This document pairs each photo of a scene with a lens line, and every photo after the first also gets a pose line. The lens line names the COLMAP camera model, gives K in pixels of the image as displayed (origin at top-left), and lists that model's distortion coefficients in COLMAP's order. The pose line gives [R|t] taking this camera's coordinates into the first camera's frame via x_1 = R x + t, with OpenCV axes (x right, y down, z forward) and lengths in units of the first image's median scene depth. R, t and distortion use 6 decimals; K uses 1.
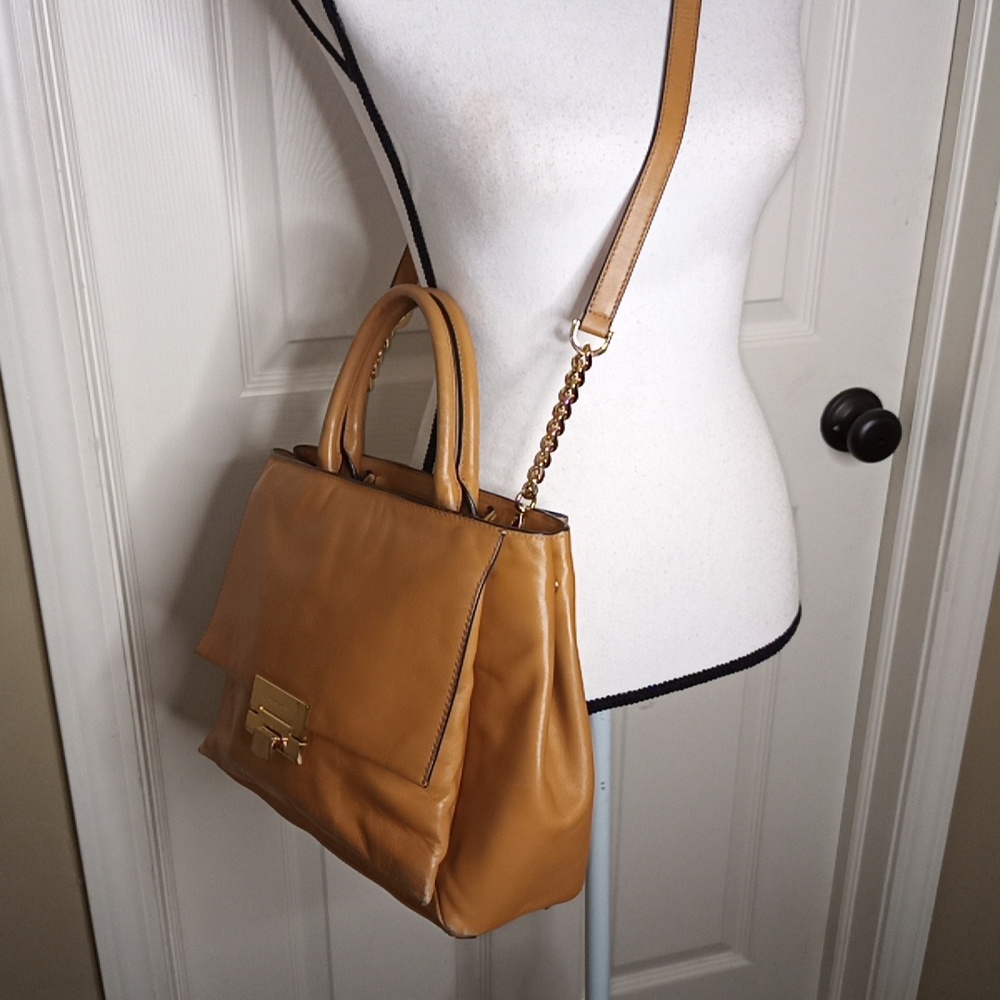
lens RADIAL K [[1267.1, 0, 500.0], [0, 1267.1, 500.0], [0, 0, 1]] dist [0.031188, -0.001554]
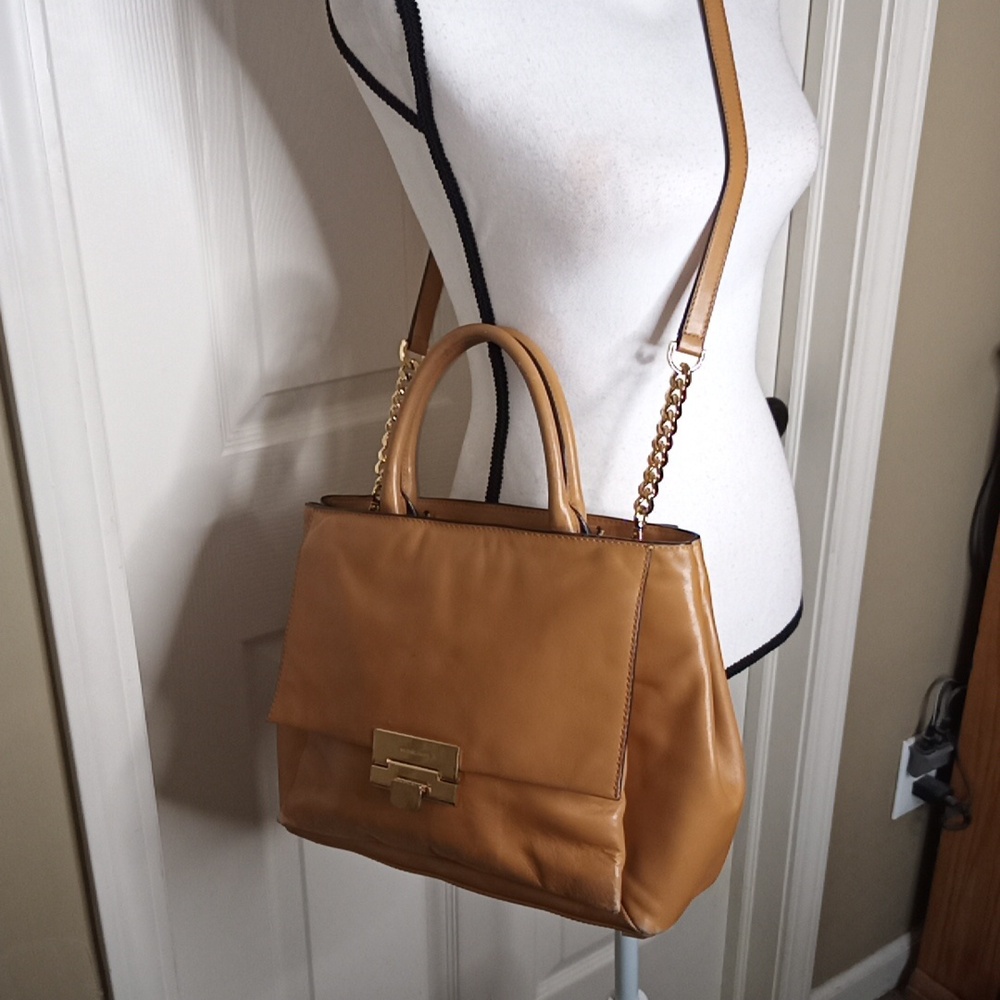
lens RADIAL K [[1267.1, 0, 500.0], [0, 1267.1, 500.0], [0, 0, 1]] dist [0.031188, -0.001554]
pose [[0.950485, -0.132678, 0.281025, -0.394445], [0.136236, 0.990652, 0.006929, -0.037046], [-0.279317, 0.031699, 0.959675, 0.016015]]
